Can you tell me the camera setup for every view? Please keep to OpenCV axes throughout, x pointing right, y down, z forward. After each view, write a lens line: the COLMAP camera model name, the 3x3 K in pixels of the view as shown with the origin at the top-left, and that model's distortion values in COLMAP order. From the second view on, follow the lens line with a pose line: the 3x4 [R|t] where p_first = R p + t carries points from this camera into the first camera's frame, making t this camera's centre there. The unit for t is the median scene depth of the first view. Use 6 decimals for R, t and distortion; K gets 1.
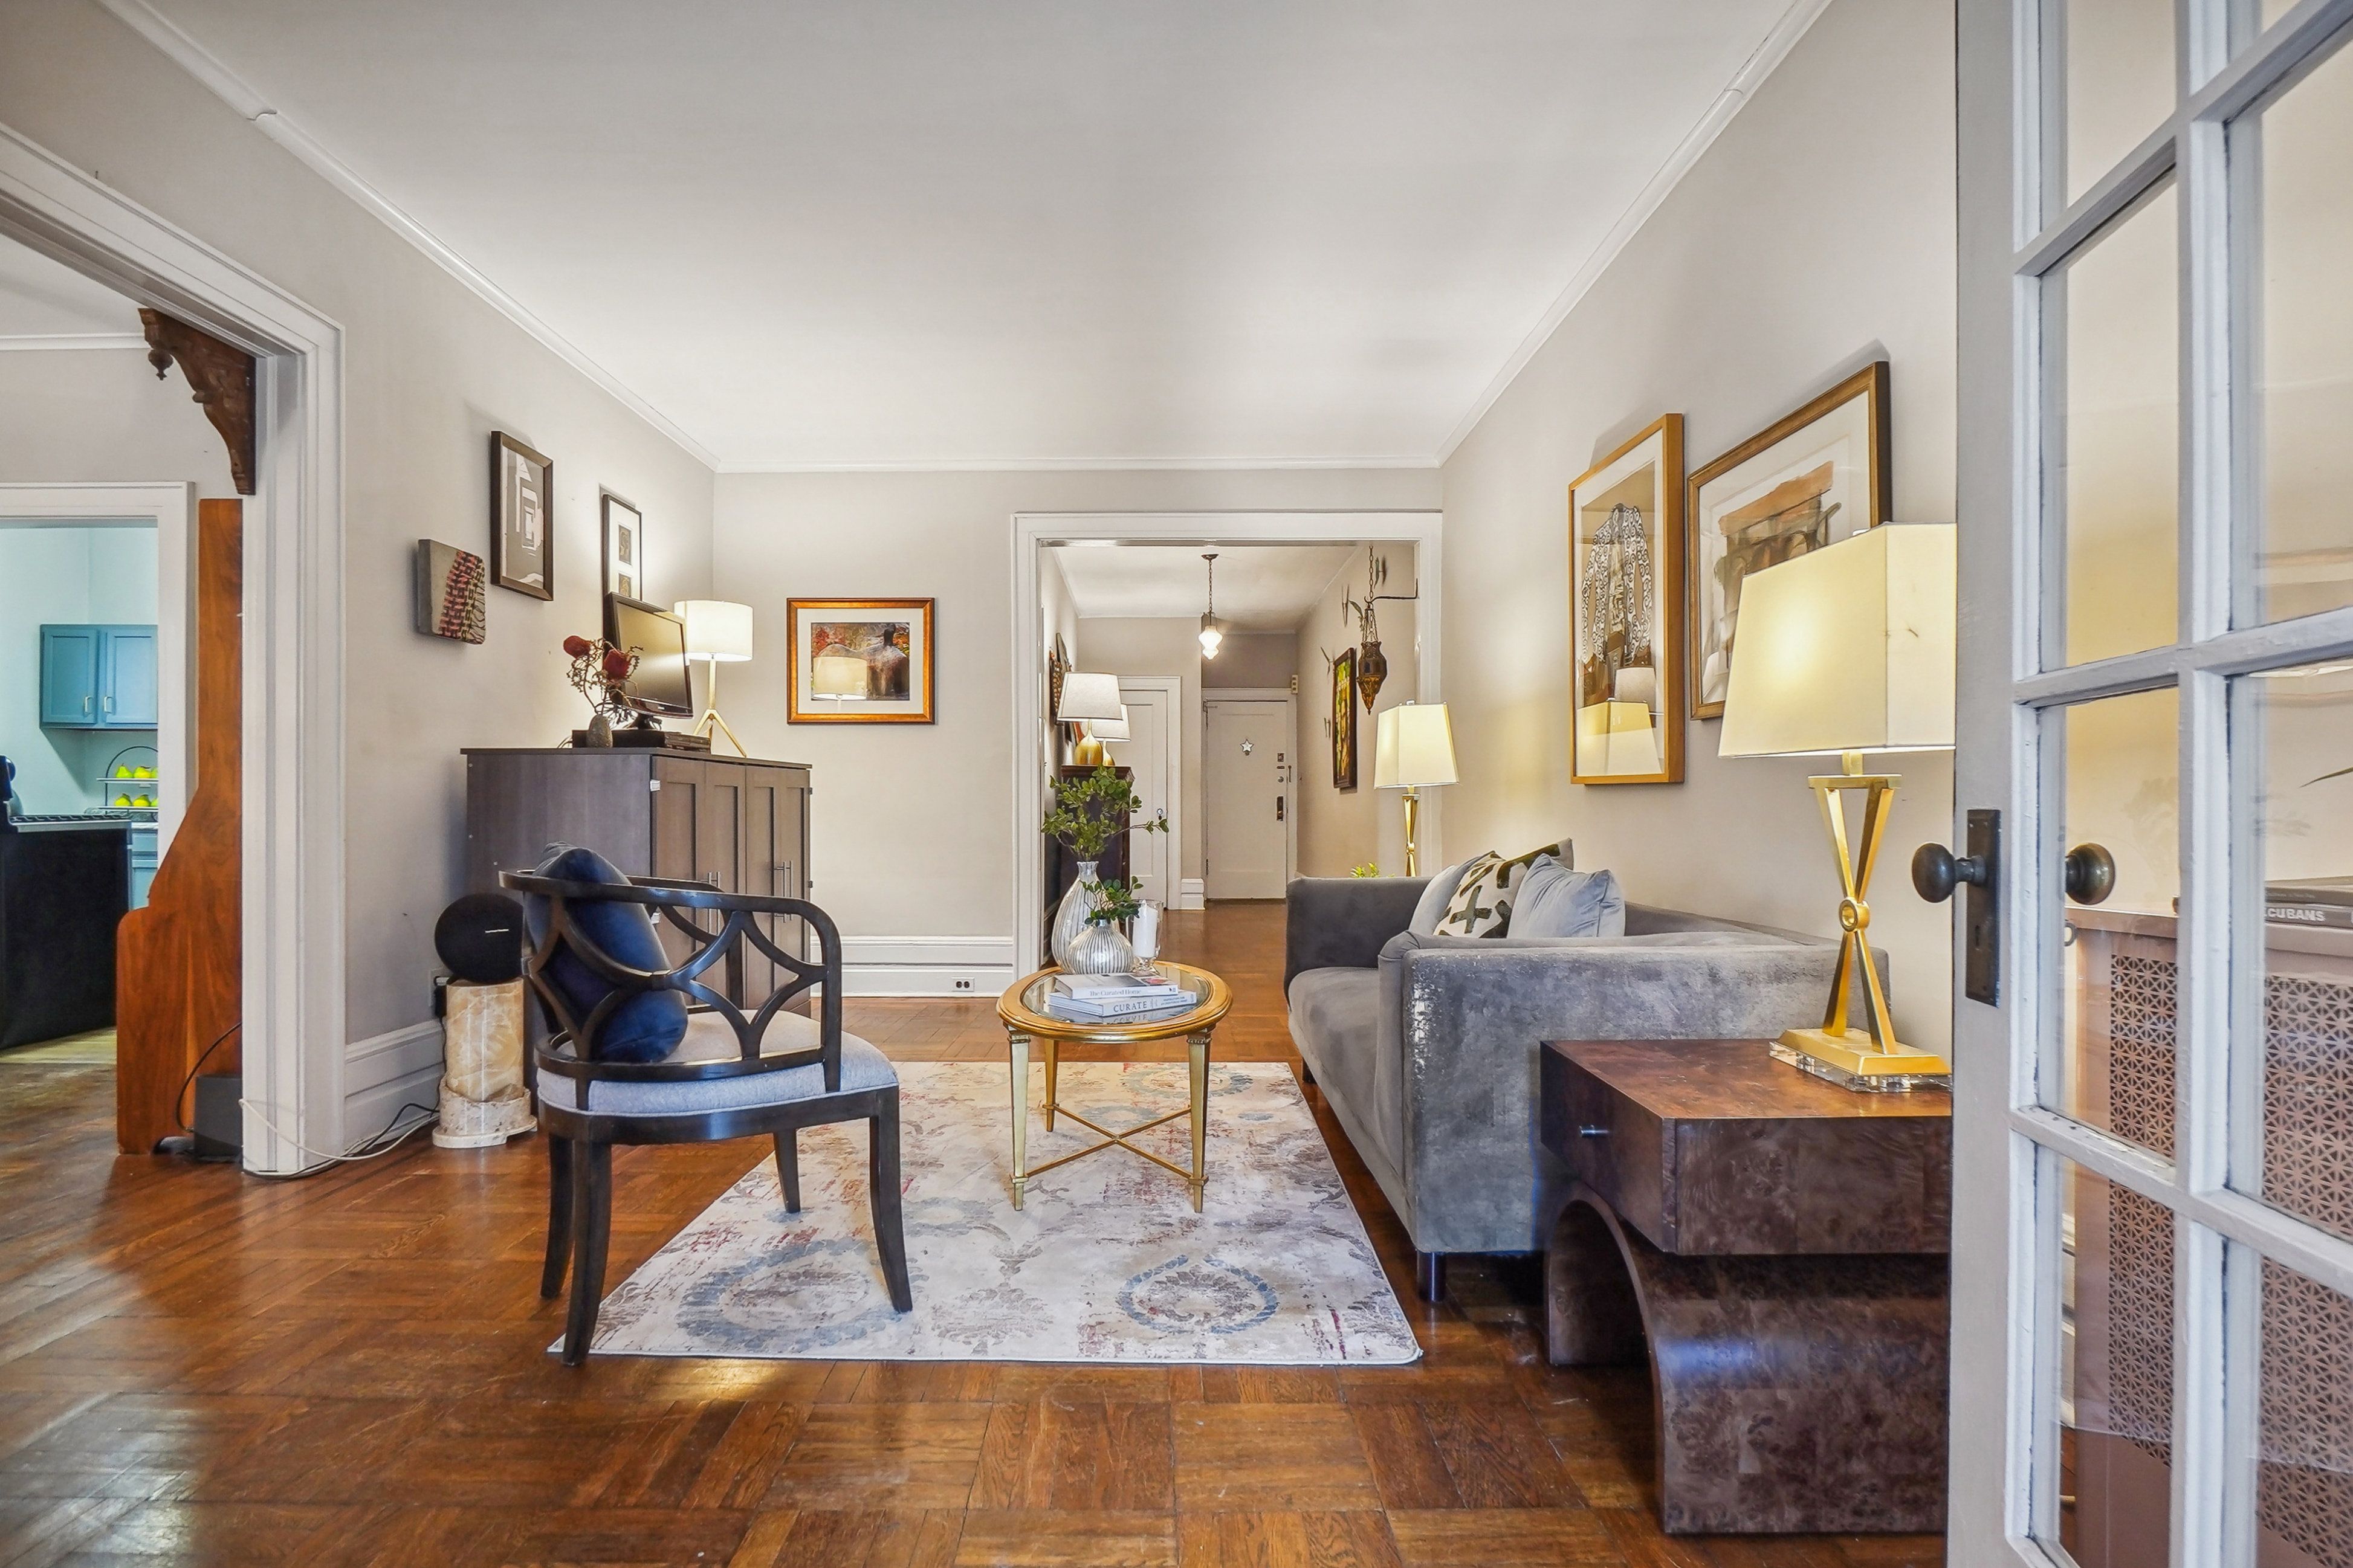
lens RADIAL K [[1152.0, 0, 1163.0], [0, 1152.0, 810.9], [0, 0, 1]] dist [0.010597, -0.014480]
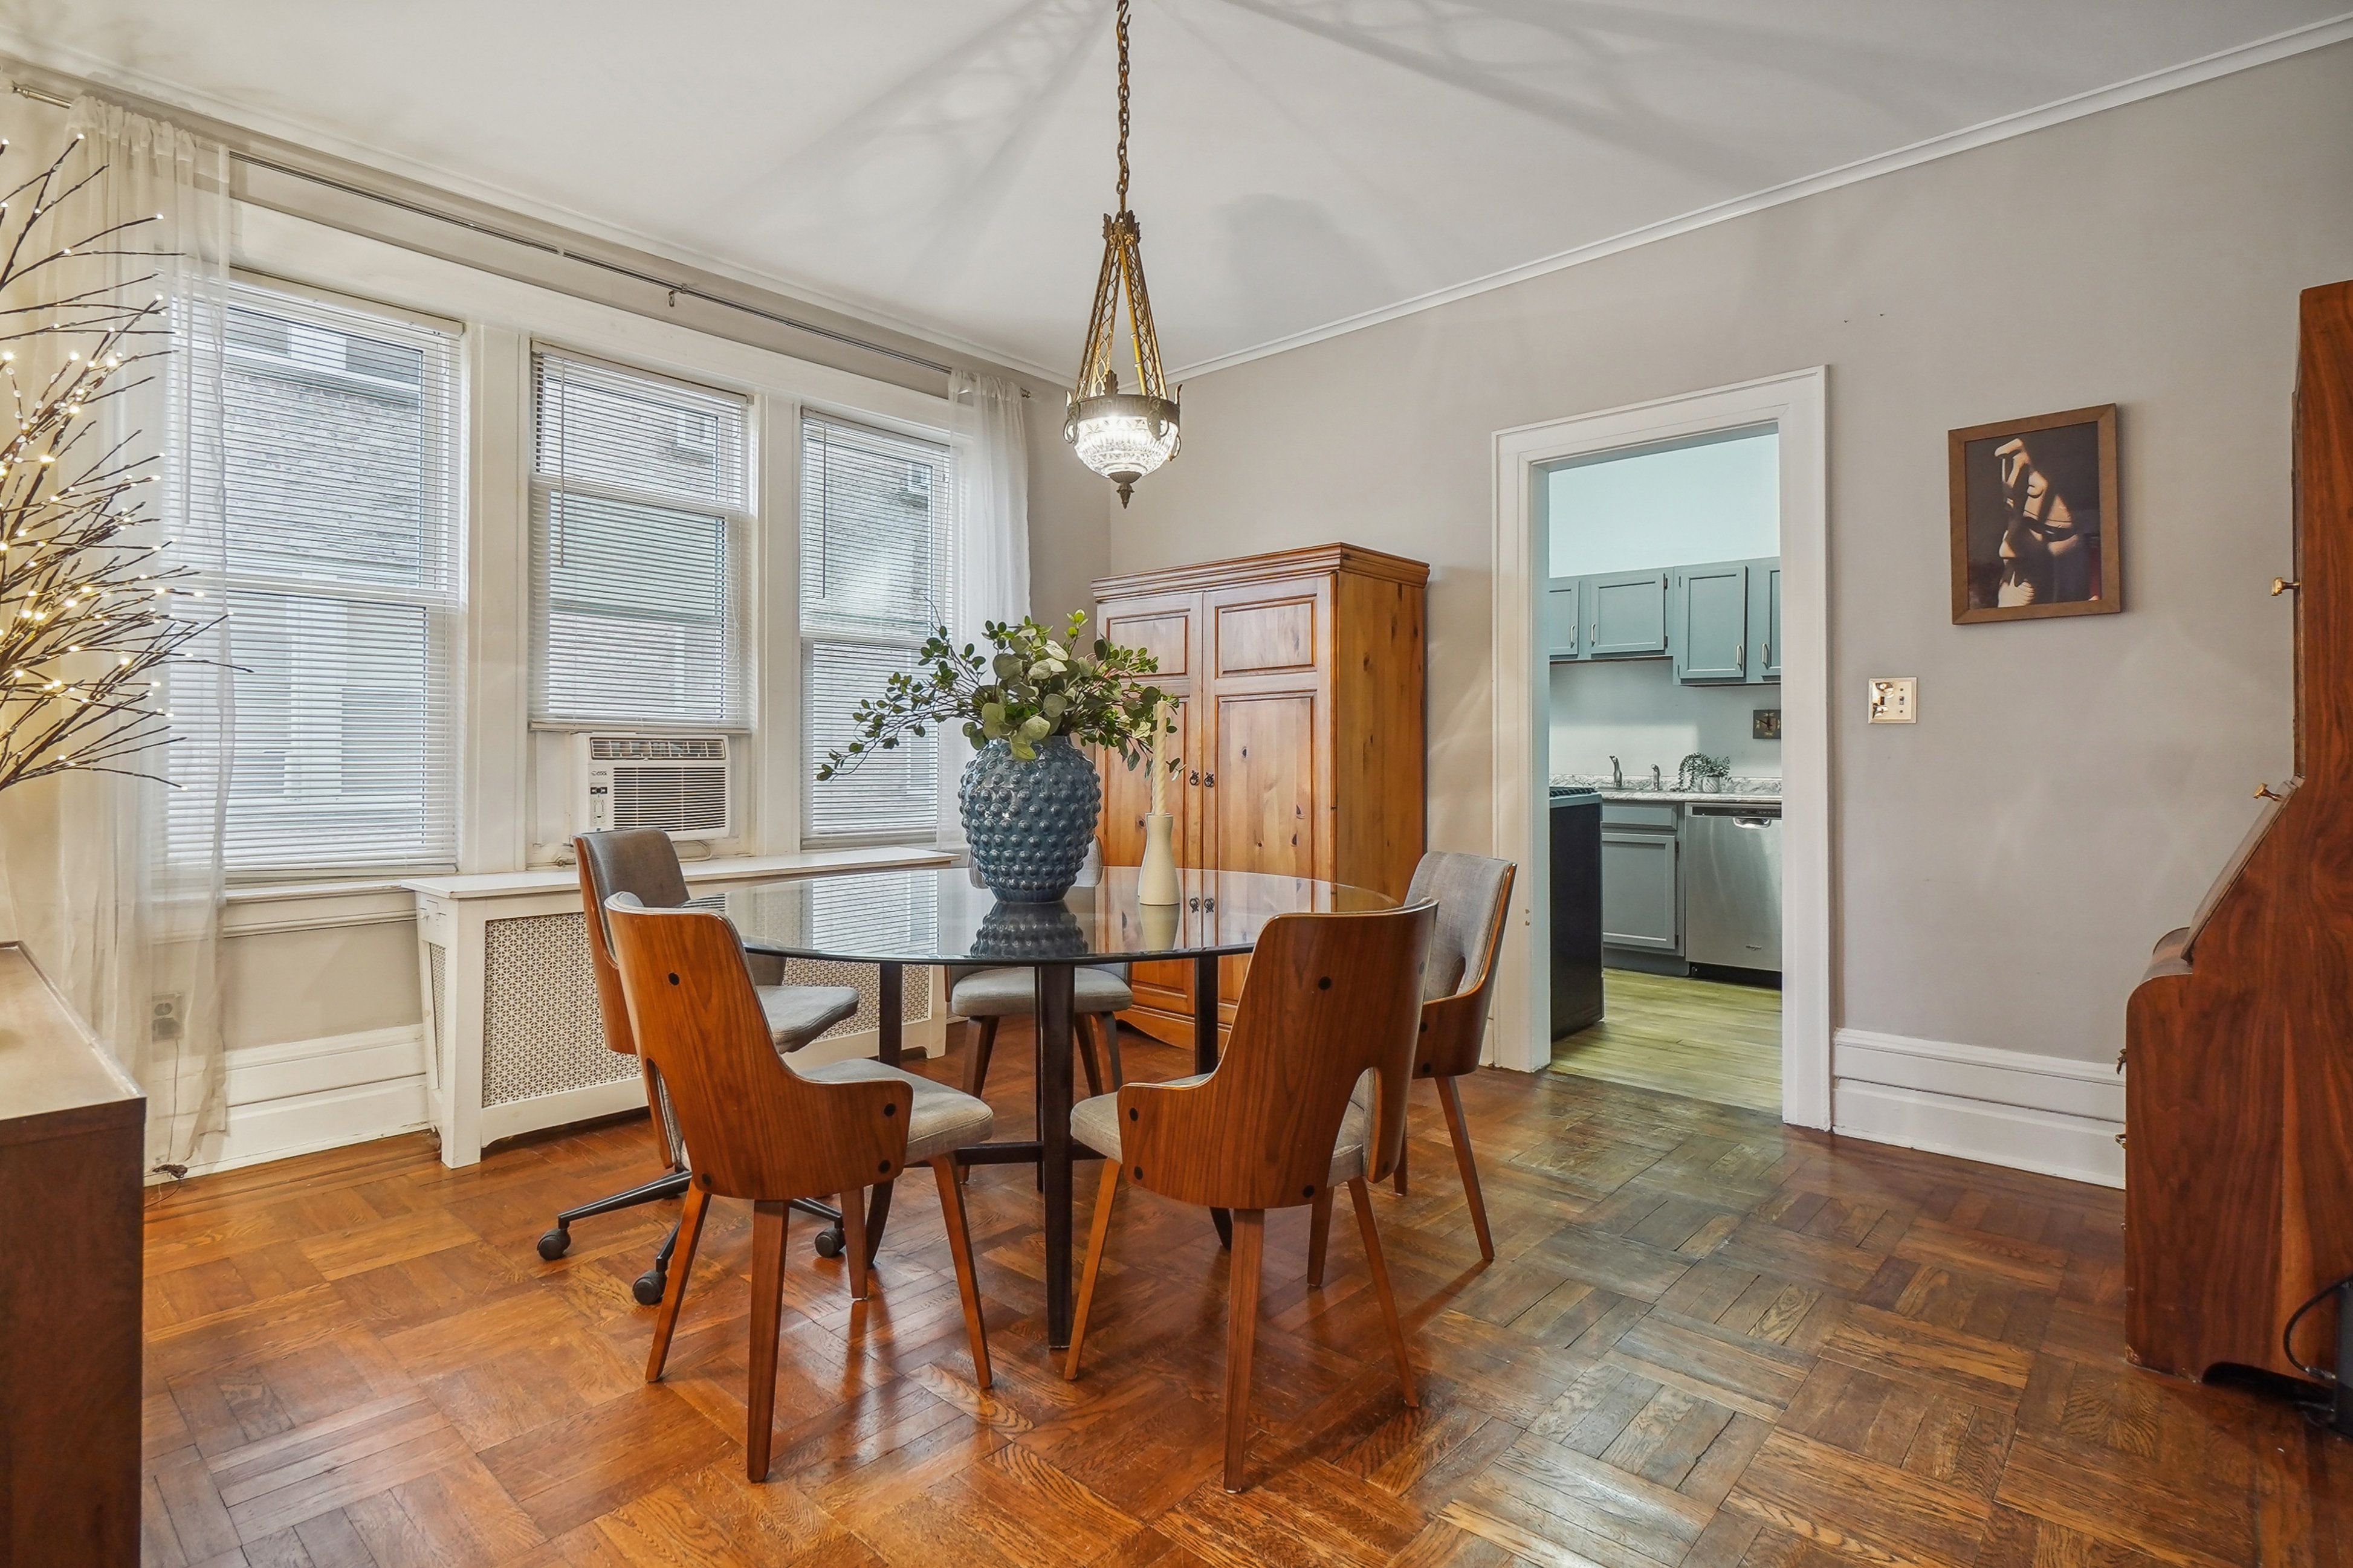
lens RADIAL K [[1178.6, 0, 1169.5], [0, 1178.6, 742.9], [0, 0, 1]] dist [0.004338, -0.009525]
pose [[0.738304, -0.005492, -0.674445, -0.886083], [-0.002789, 0.999933, -0.011196, -0.032938], [0.674462, 0.010147, 0.738240, 0.174533]]
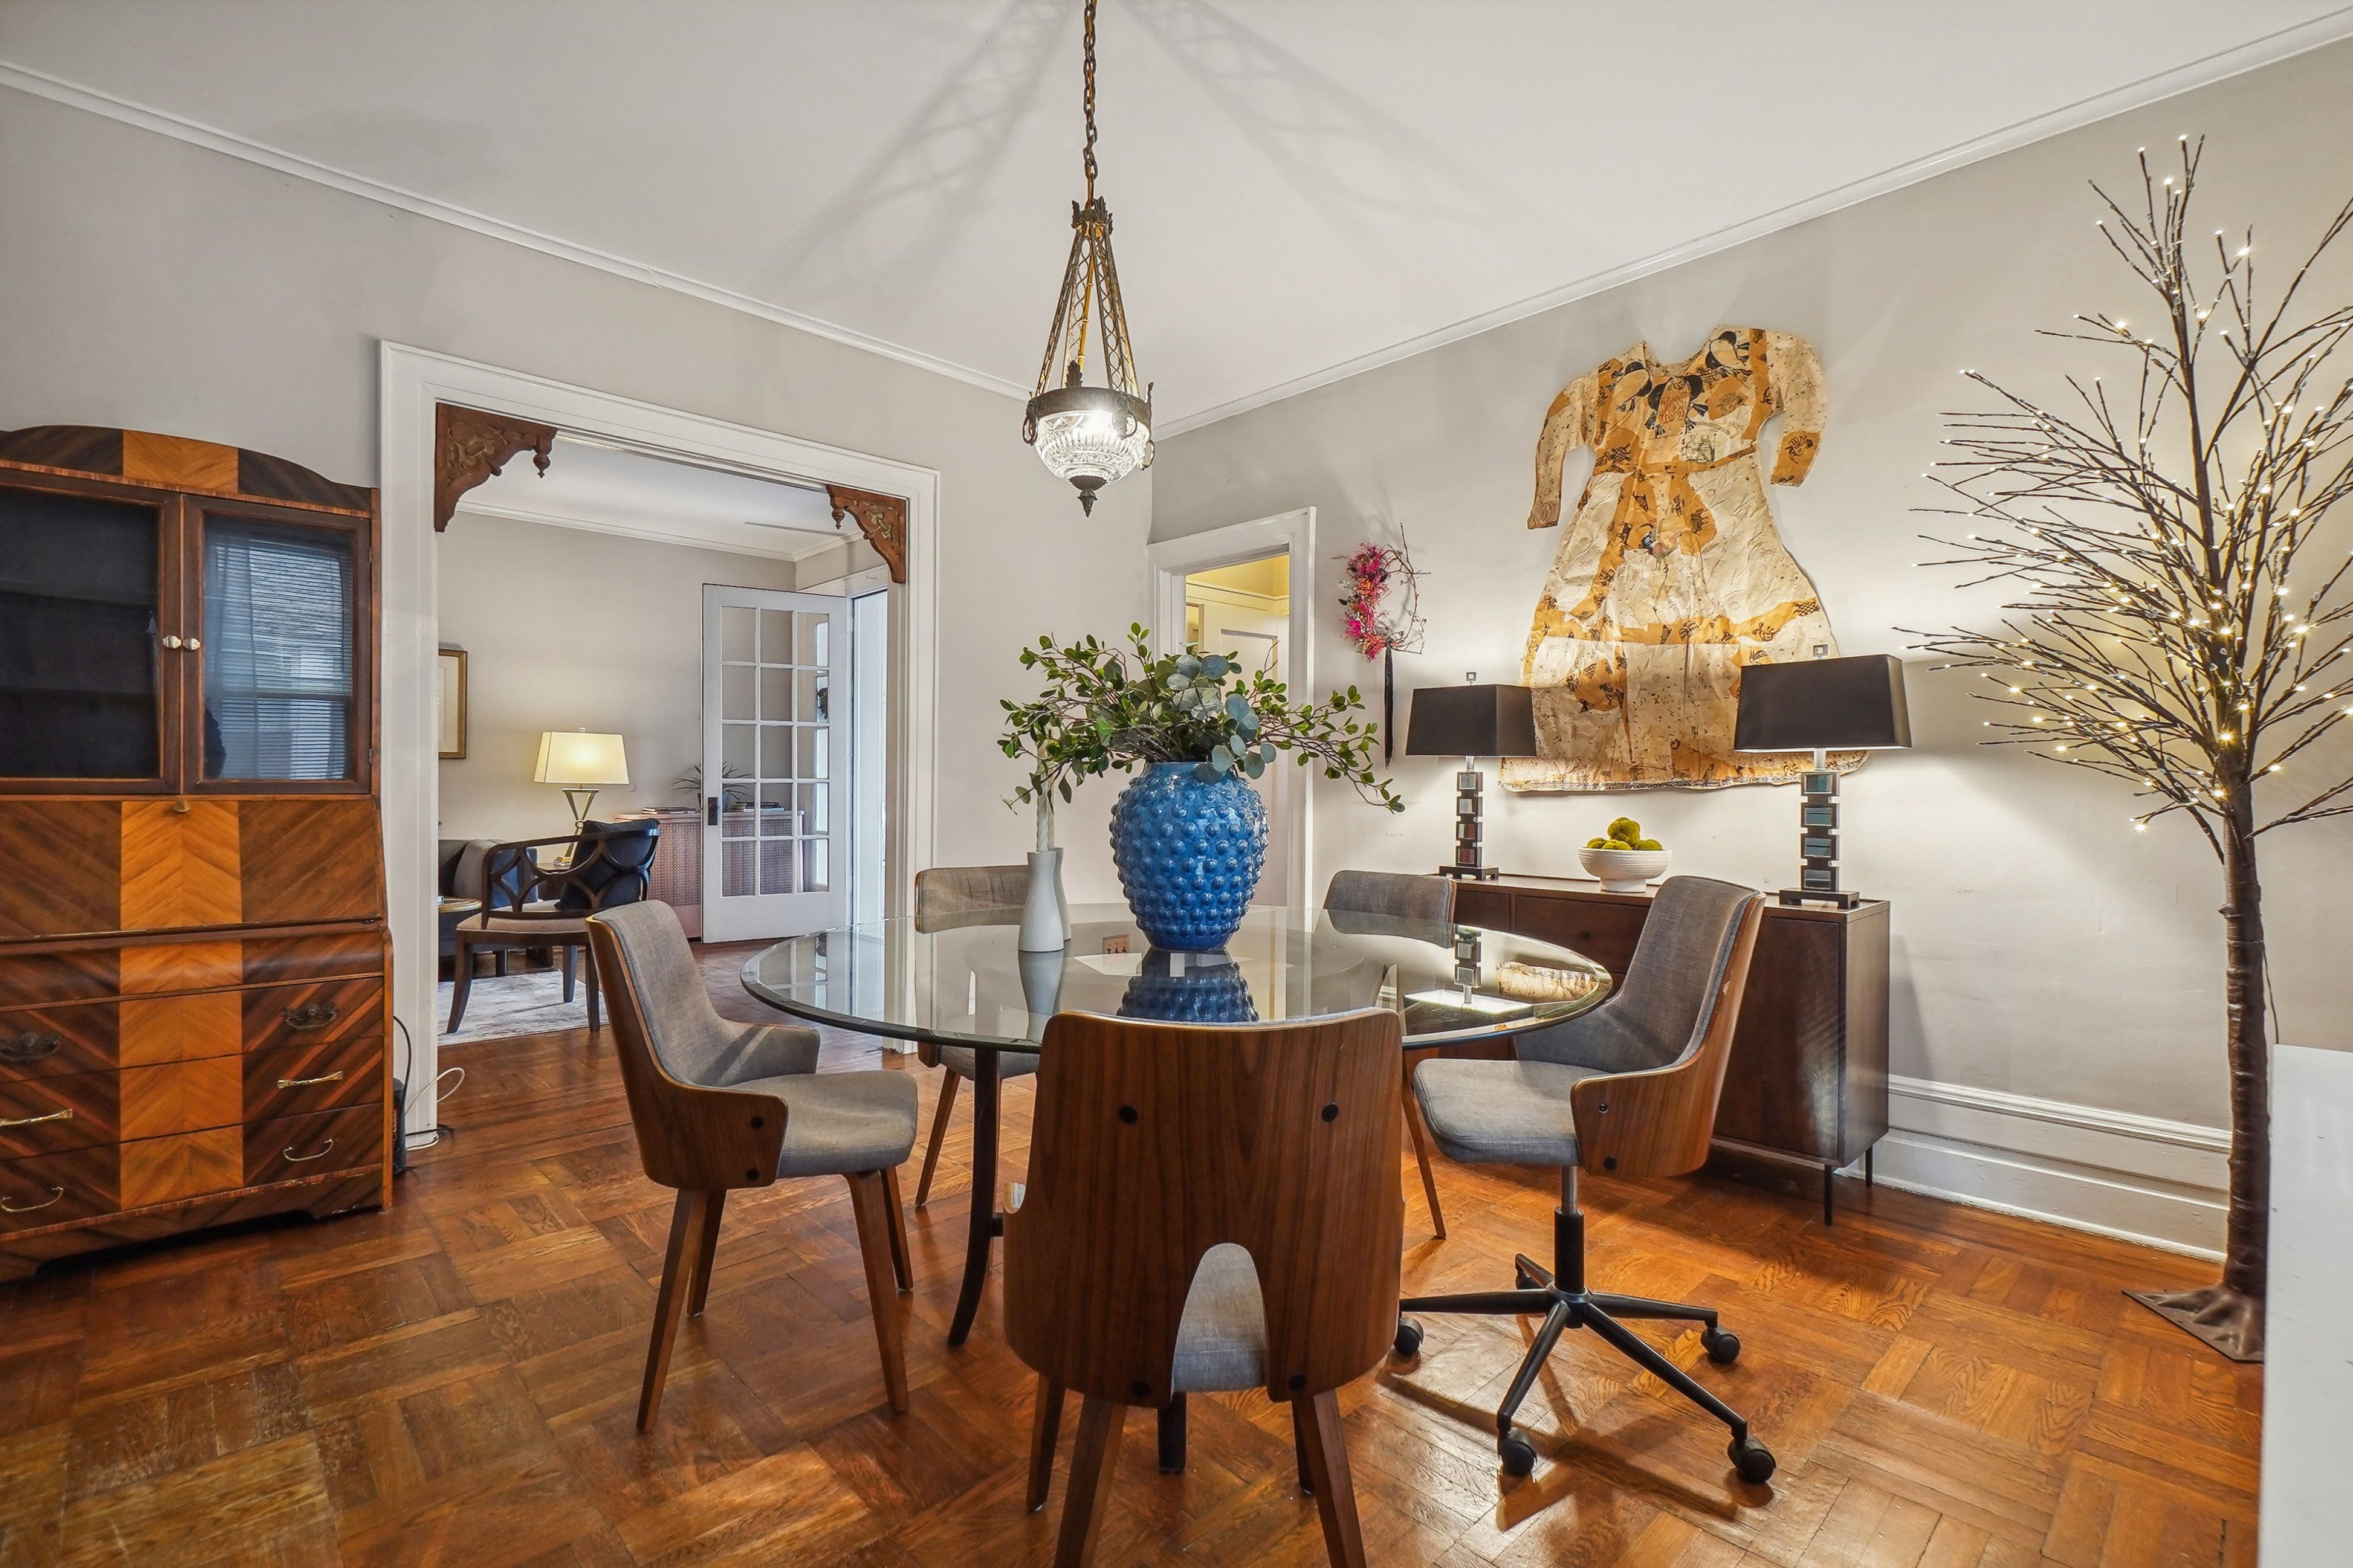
lens RADIAL K [[1042.0, 0, 1156.1], [0, 1042.0, 788.7], [0, 0, 1]] dist [-0.004112, -0.001236]
pose [[-0.686632, -0.007495, 0.726966, -1.963327], [-0.003458, 0.999969, 0.007044, -0.035760], [-0.726997, 0.002323, -0.686637, 1.161762]]
